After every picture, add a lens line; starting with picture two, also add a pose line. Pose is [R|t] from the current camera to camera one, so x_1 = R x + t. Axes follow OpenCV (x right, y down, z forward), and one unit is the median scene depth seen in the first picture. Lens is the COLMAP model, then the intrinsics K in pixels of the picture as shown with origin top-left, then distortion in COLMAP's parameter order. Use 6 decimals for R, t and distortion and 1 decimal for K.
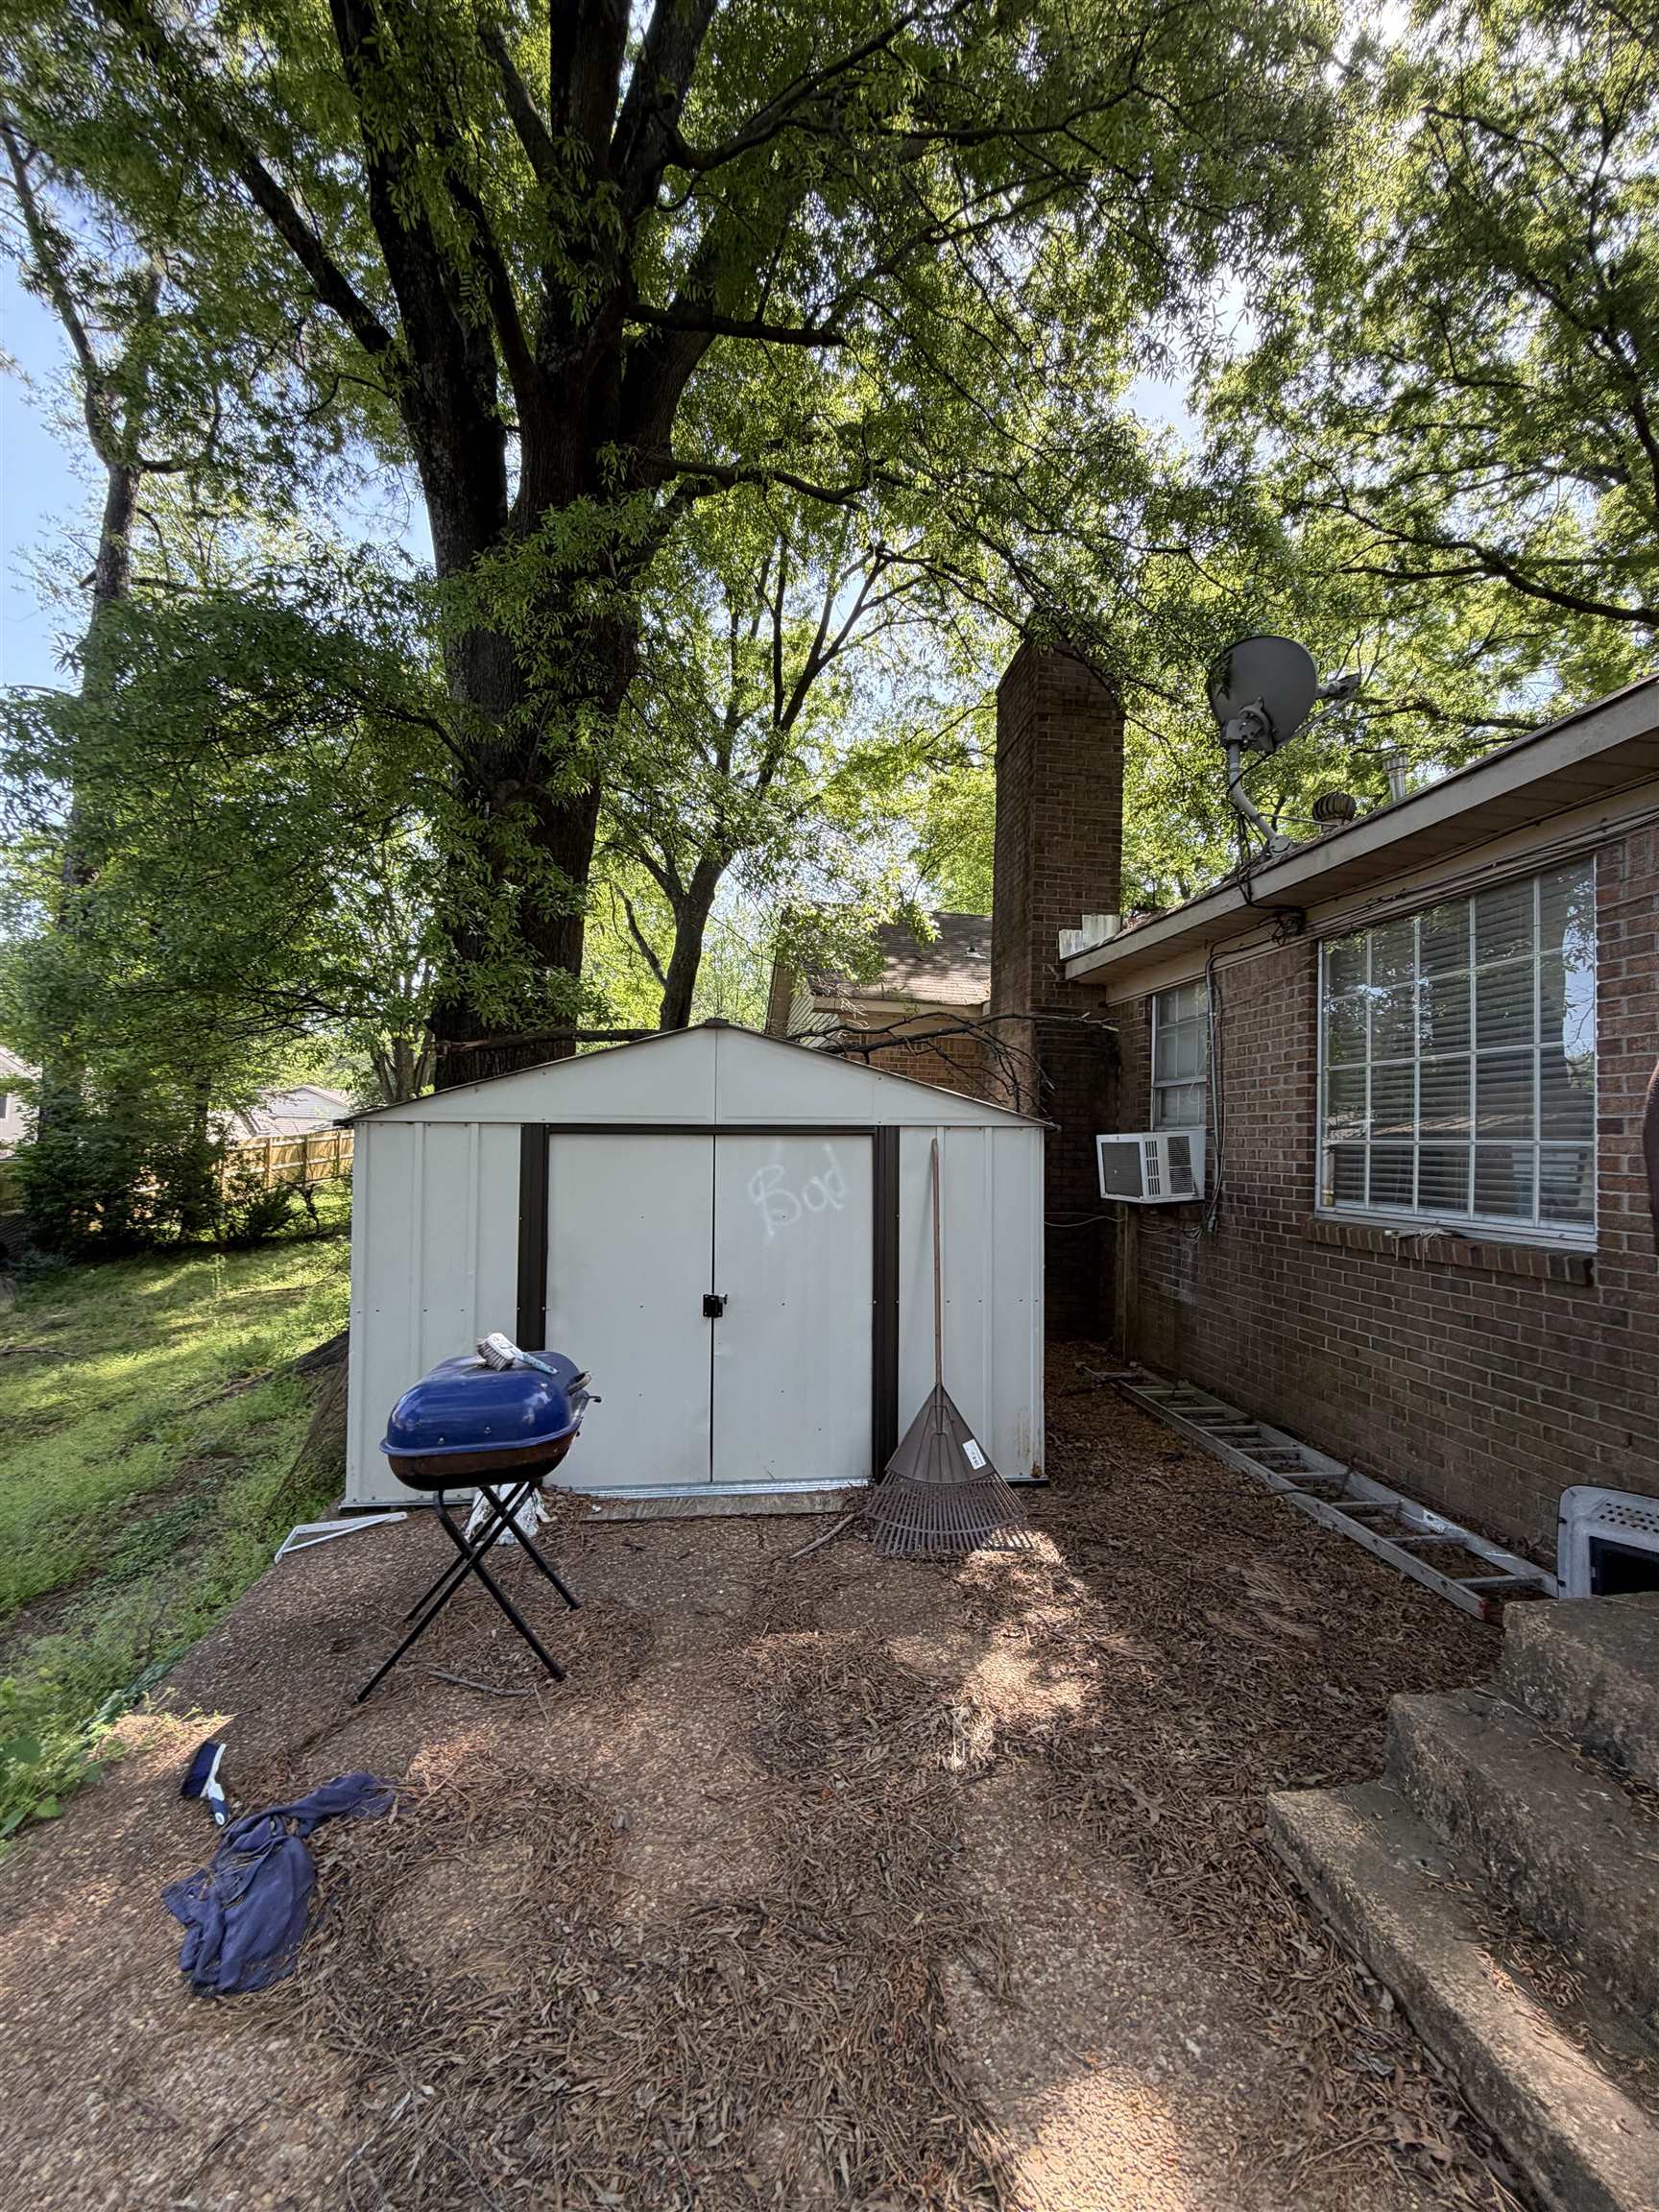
lens RADIAL K [[884.1, 0, 832.7], [0, 884.1, 1104.7], [0, 0, 1]] dist [0.003219, -0.000652]
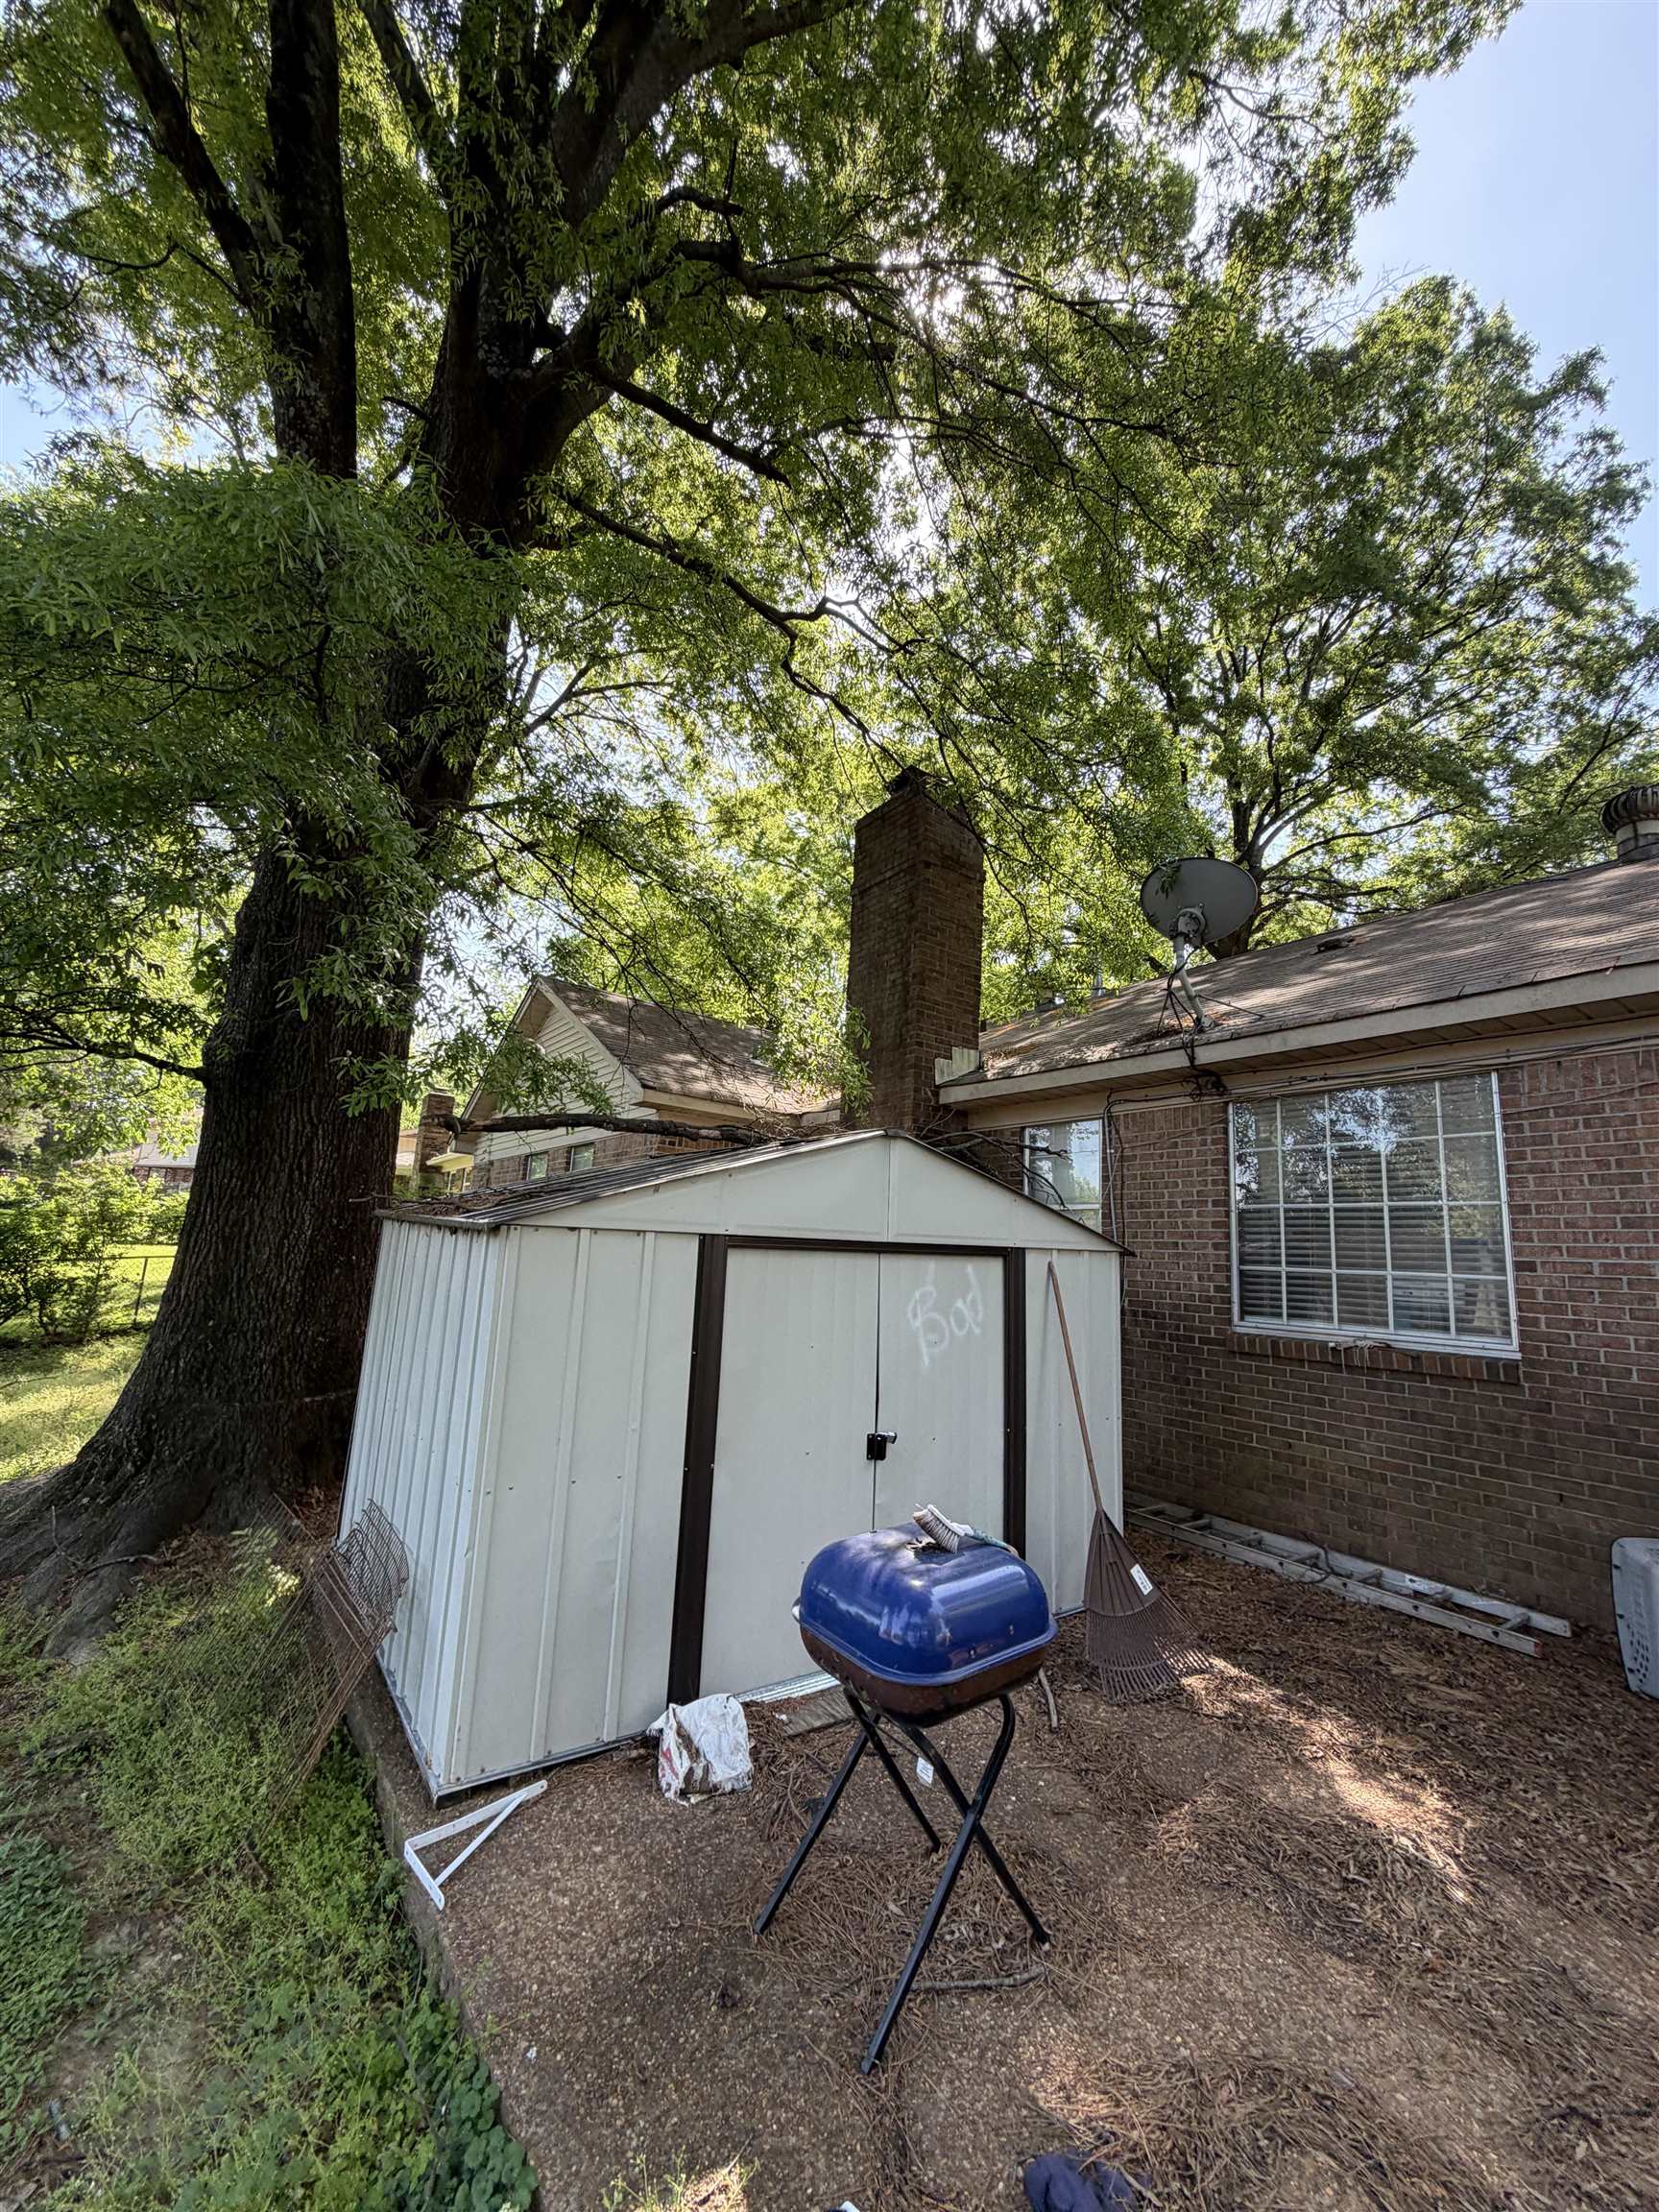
lens RADIAL K [[884.1, 0, 834.3], [0, 884.1, 1107.5], [0, 0, 1]] dist [0.003219, -0.000652]
pose [[0.884957, 0.098877, 0.455055, -0.622037], [-0.049104, 0.991564, -0.119960, -0.003080], [-0.463077, 0.083814, 0.882346, 0.204457]]
